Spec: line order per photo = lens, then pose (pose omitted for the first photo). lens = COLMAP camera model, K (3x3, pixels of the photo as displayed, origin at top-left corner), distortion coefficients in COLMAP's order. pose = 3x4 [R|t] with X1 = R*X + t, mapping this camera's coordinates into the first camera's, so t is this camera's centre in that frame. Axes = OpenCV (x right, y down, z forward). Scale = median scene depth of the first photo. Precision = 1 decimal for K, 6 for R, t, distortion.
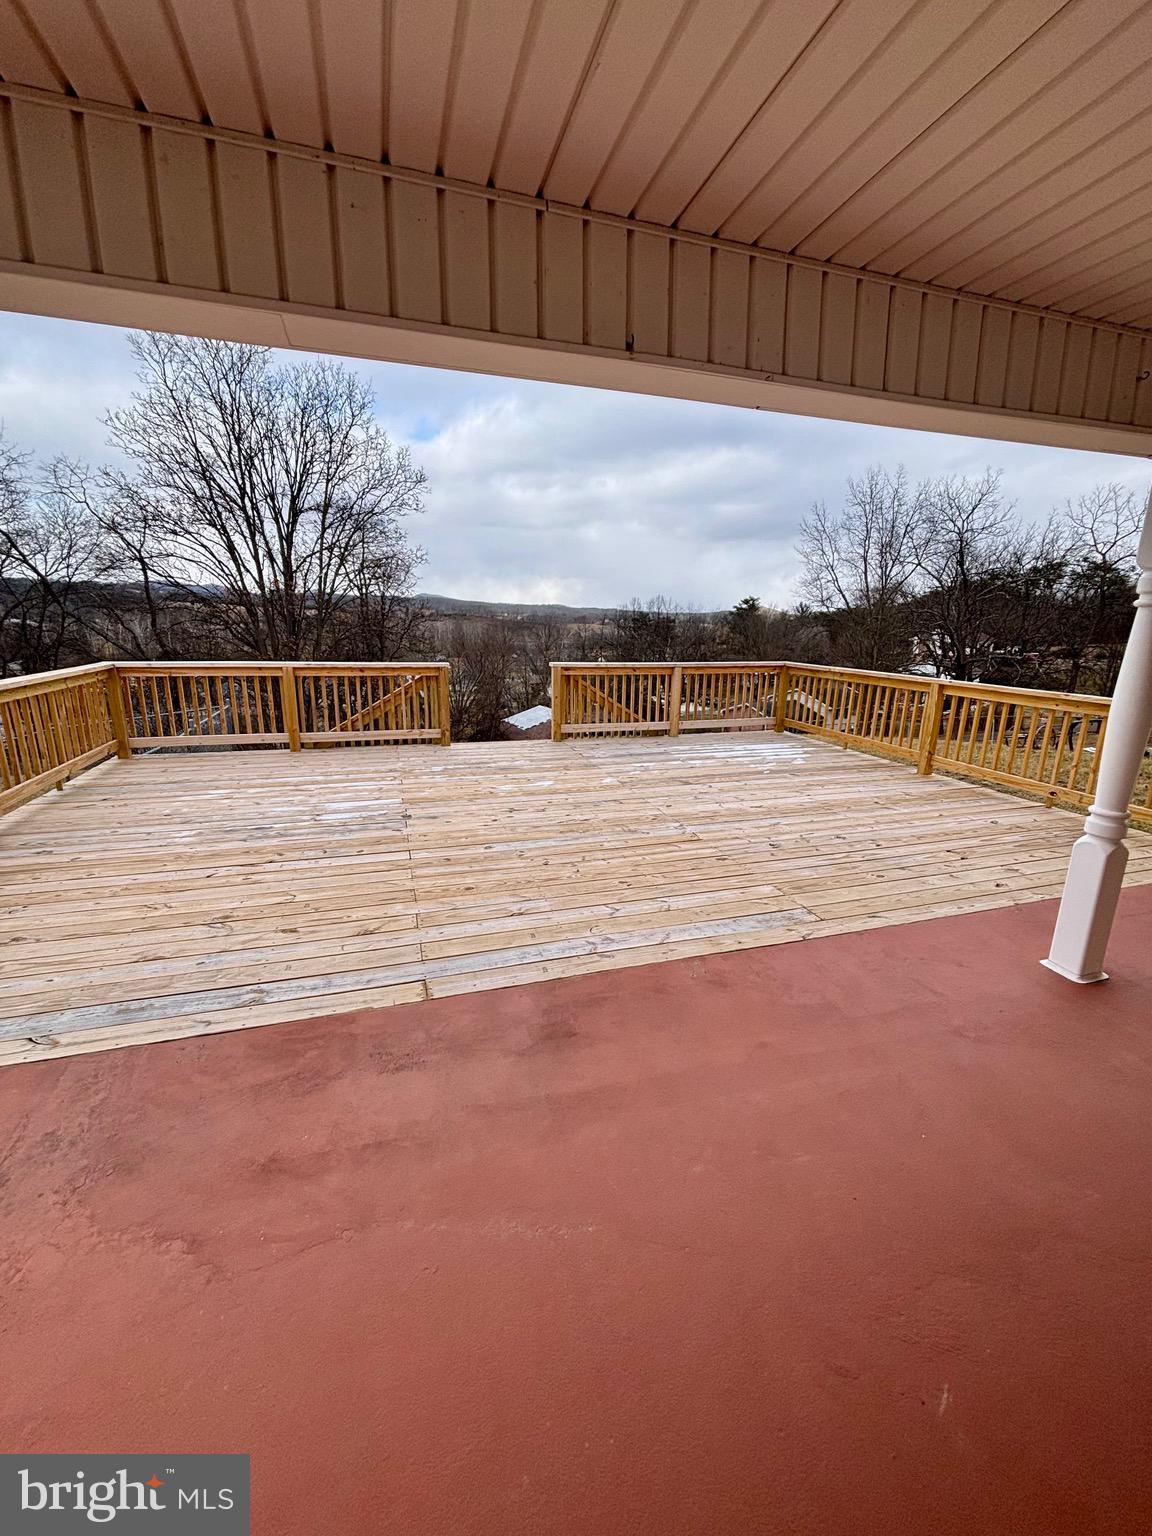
lens RADIAL K [[615.8, 0, 575.2], [0, 615.8, 768.5], [0, 0, 1]] dist [-0.000734, 0.000095]
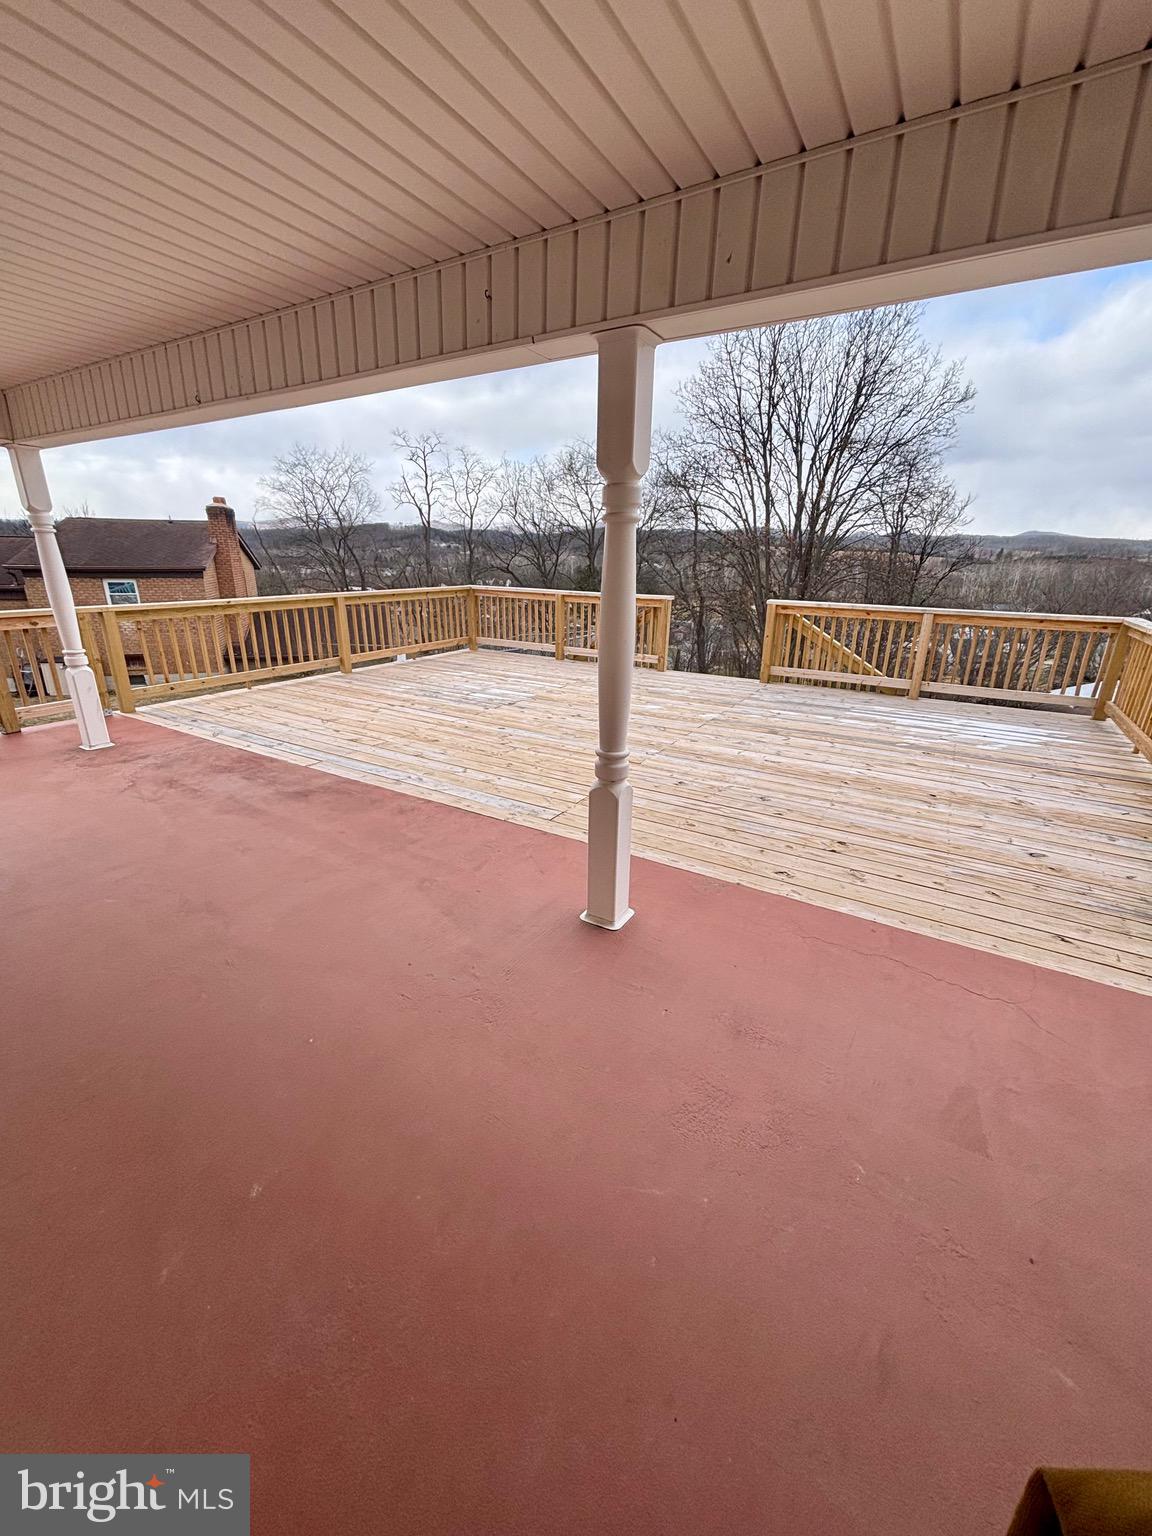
lens RADIAL K [[615.8, 0, 575.2], [0, 615.8, 768.5], [0, 0, 1]] dist [-0.000734, 0.000095]
pose [[0.666024, 0.234621, -0.708072, 0.928107], [-0.174531, 0.971912, 0.157879, -0.025819], [0.725225, 0.018430, 0.688265, 0.195450]]
